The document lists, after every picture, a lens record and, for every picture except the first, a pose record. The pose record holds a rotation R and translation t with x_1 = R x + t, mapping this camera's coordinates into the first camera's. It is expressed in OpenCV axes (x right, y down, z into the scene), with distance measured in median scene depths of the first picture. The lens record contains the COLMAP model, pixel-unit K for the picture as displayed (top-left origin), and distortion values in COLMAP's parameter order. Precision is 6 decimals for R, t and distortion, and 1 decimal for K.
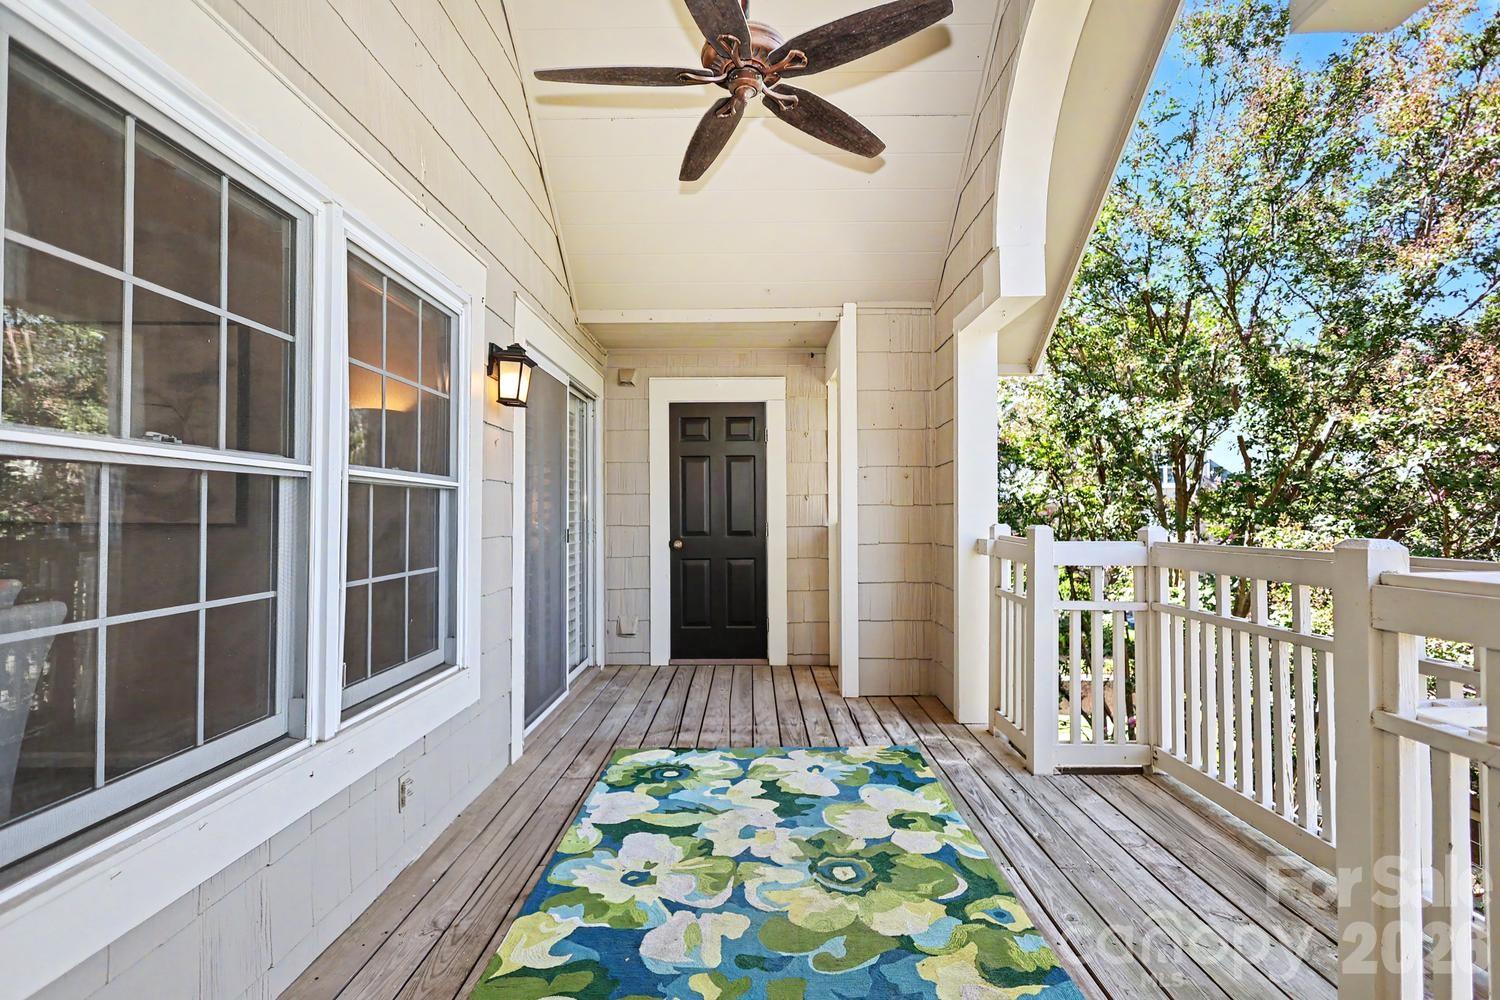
lens RADIAL K [[710.1, 0, 750.2], [0, 710.1, 501.1], [0, 0, 1]] dist [0.001976, 0.000910]
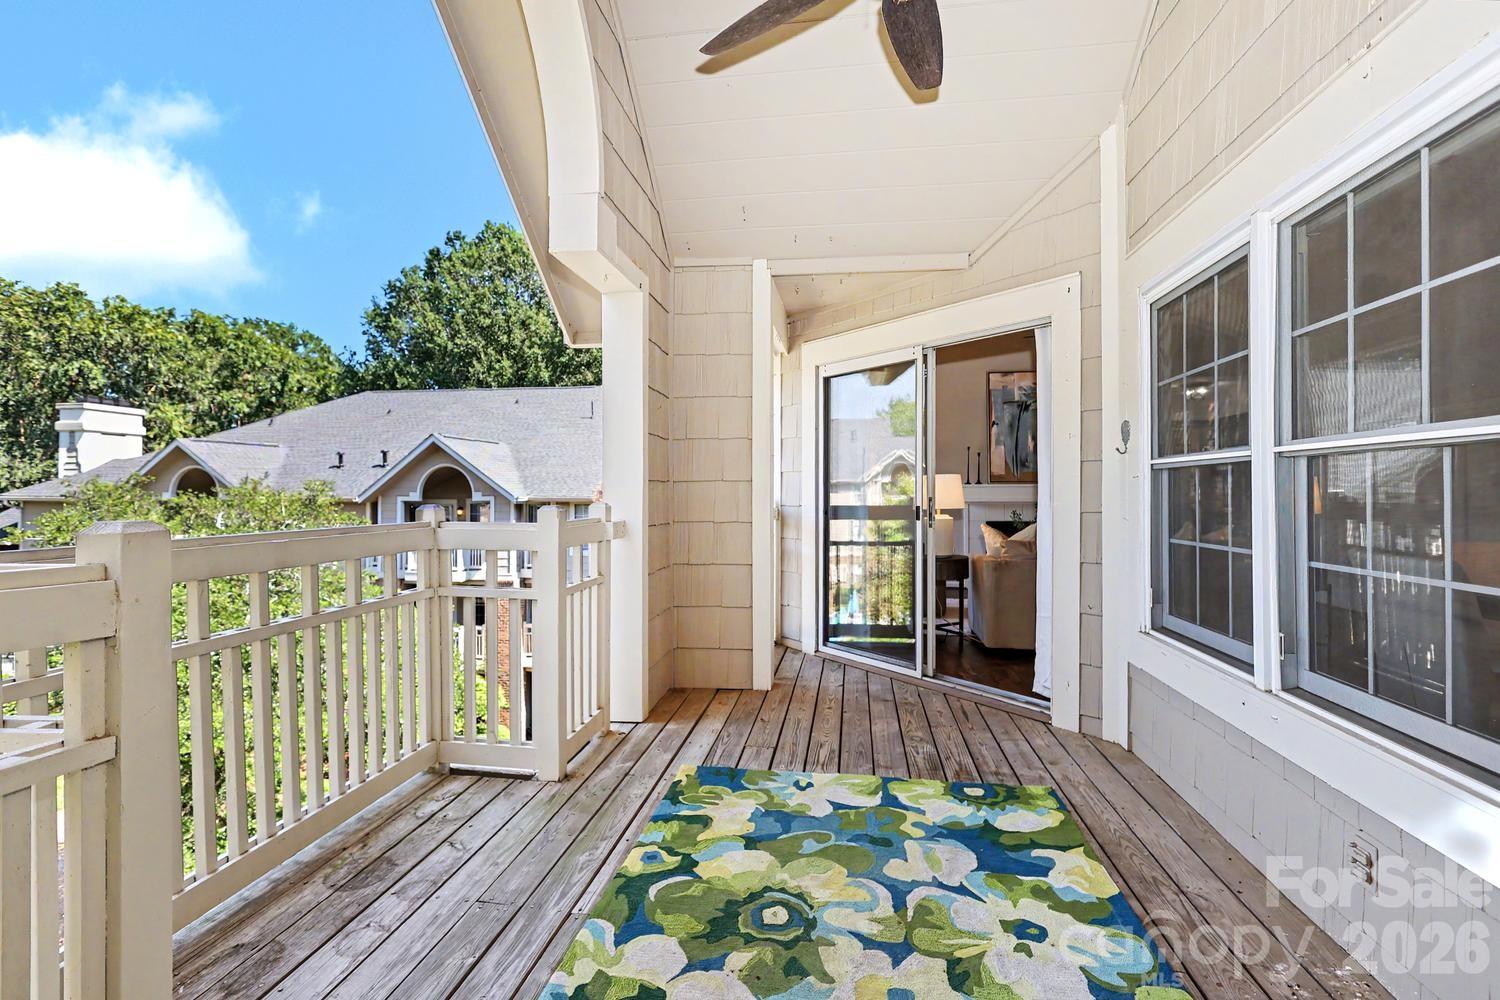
lens RADIAL K [[710.1, 0, 737.2], [0, 710.1, 493.1], [0, 0, 1]] dist [0.001976, 0.000910]
pose [[-0.988379, 0.002880, 0.151985, 0.049775], [0.000011, 0.999822, -0.018874, 0.037569], [-0.152013, -0.018653, -0.988202, 1.965950]]
